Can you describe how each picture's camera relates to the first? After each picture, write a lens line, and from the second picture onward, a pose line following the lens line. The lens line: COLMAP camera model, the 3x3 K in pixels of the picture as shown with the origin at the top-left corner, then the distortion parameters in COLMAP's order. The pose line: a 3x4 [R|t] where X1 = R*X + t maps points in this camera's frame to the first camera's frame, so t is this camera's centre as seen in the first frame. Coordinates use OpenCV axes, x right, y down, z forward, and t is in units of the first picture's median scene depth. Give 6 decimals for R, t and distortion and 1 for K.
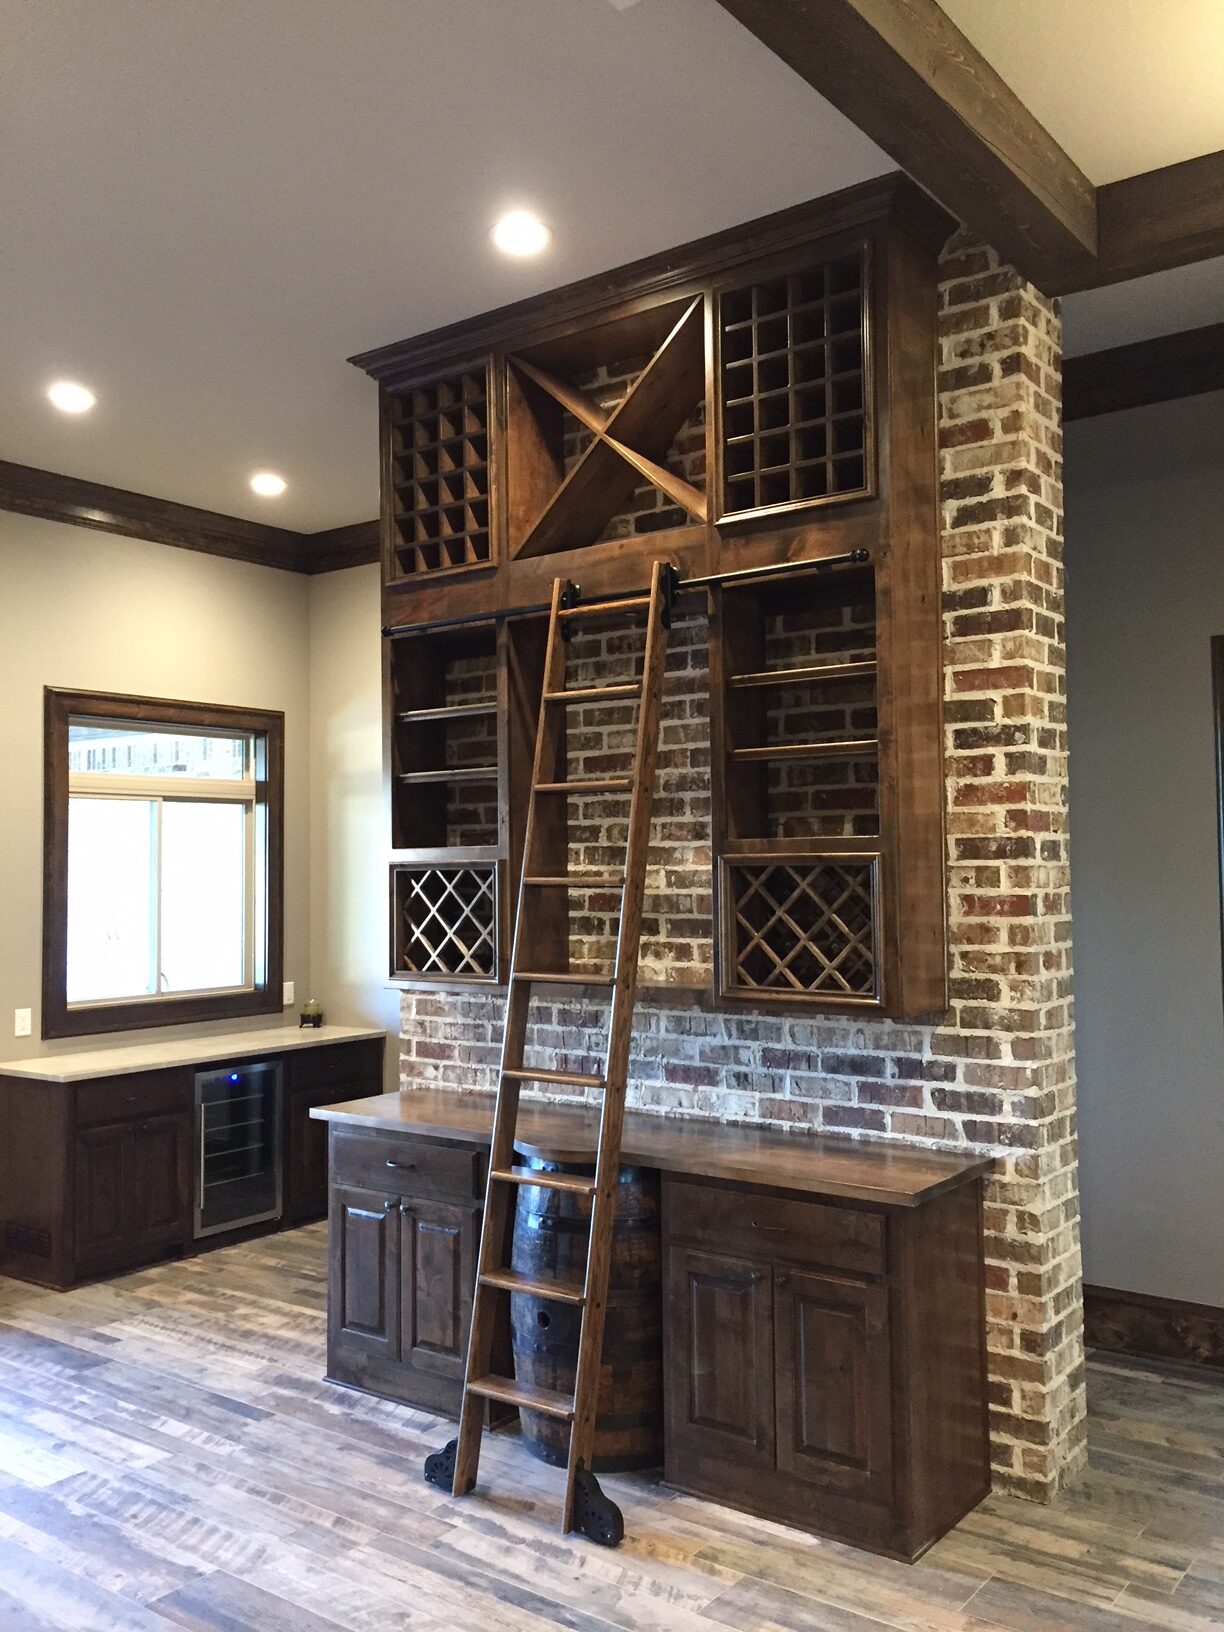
lens RADIAL K [[1392.3, 0, 616.4], [0, 1392.3, 816.9], [0, 0, 1]] dist [0.089153, -0.112856]
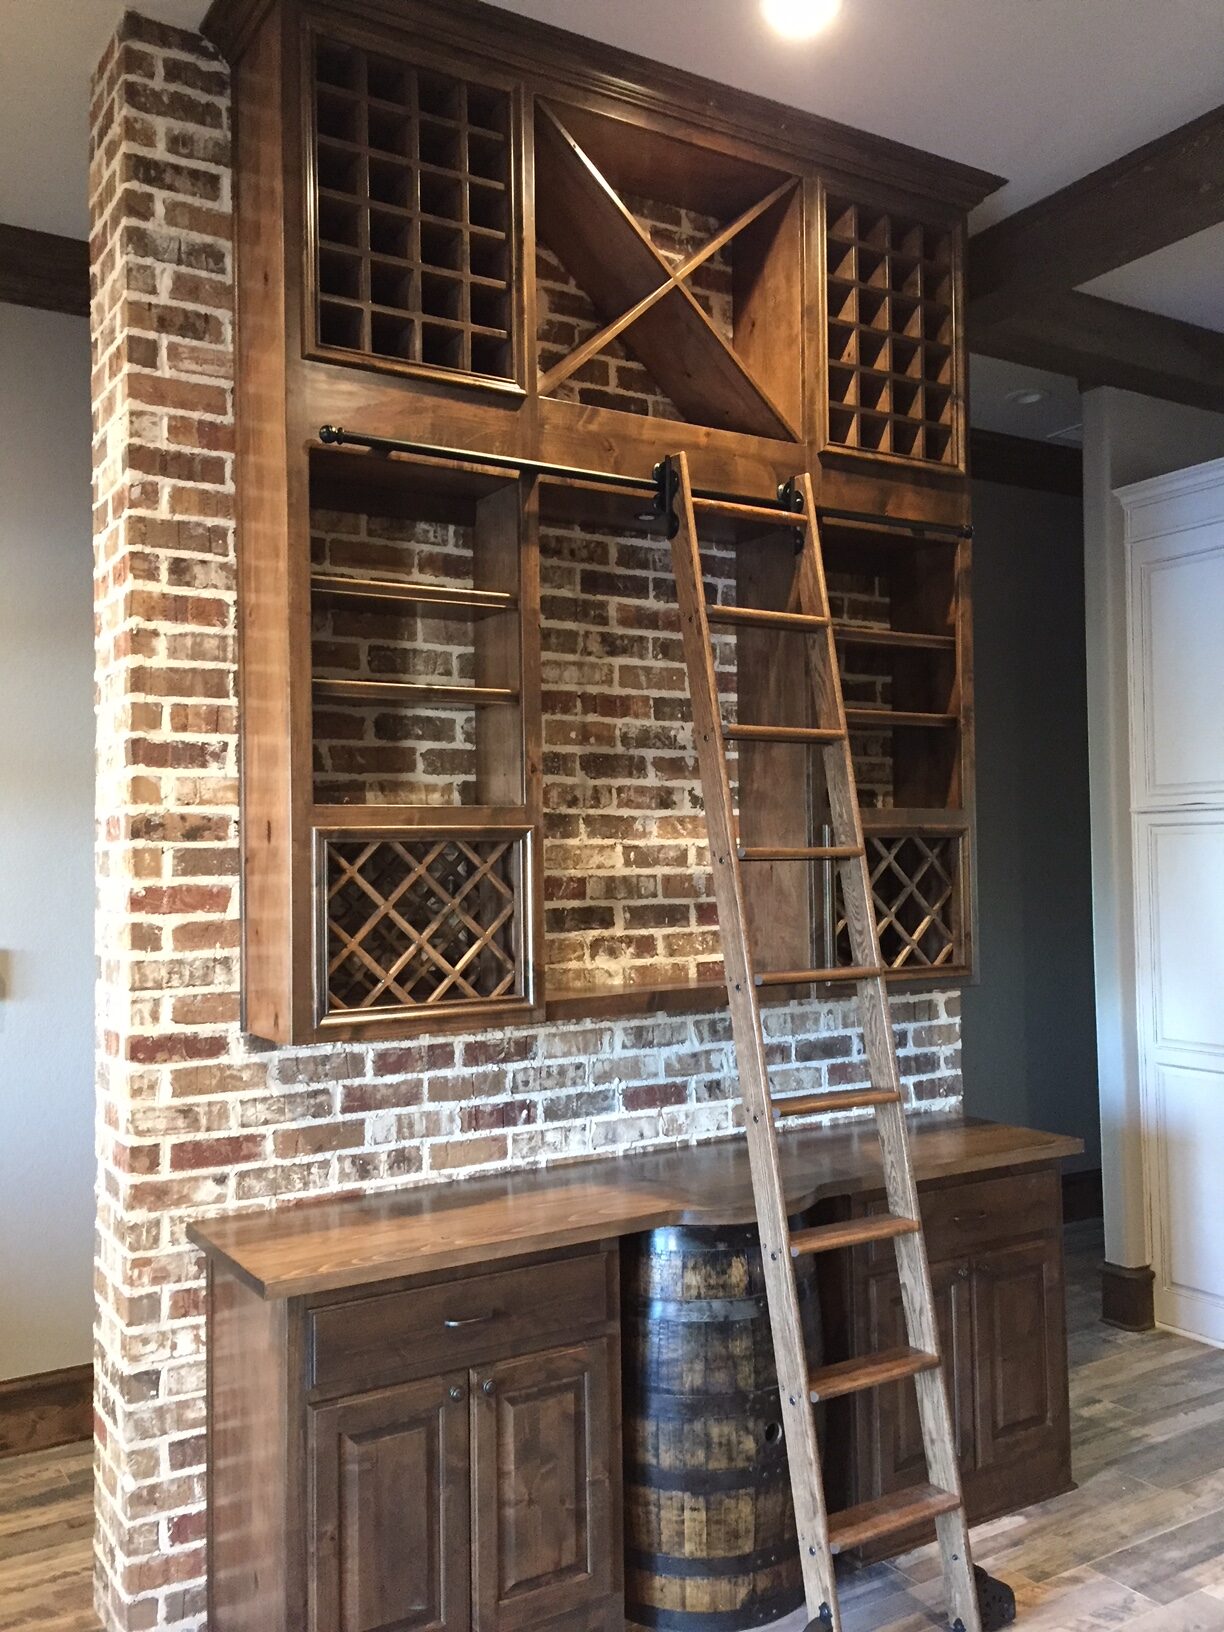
lens RADIAL K [[1392.3, 0, 616.4], [0, 1392.3, 816.9], [0, 0, 1]] dist [0.089153, -0.112856]
pose [[0.360042, 0.034502, 0.932298, -0.747016], [-0.023589, 0.999333, -0.027873, 0.046817], [-0.932638, -0.011956, 0.360615, 0.755680]]
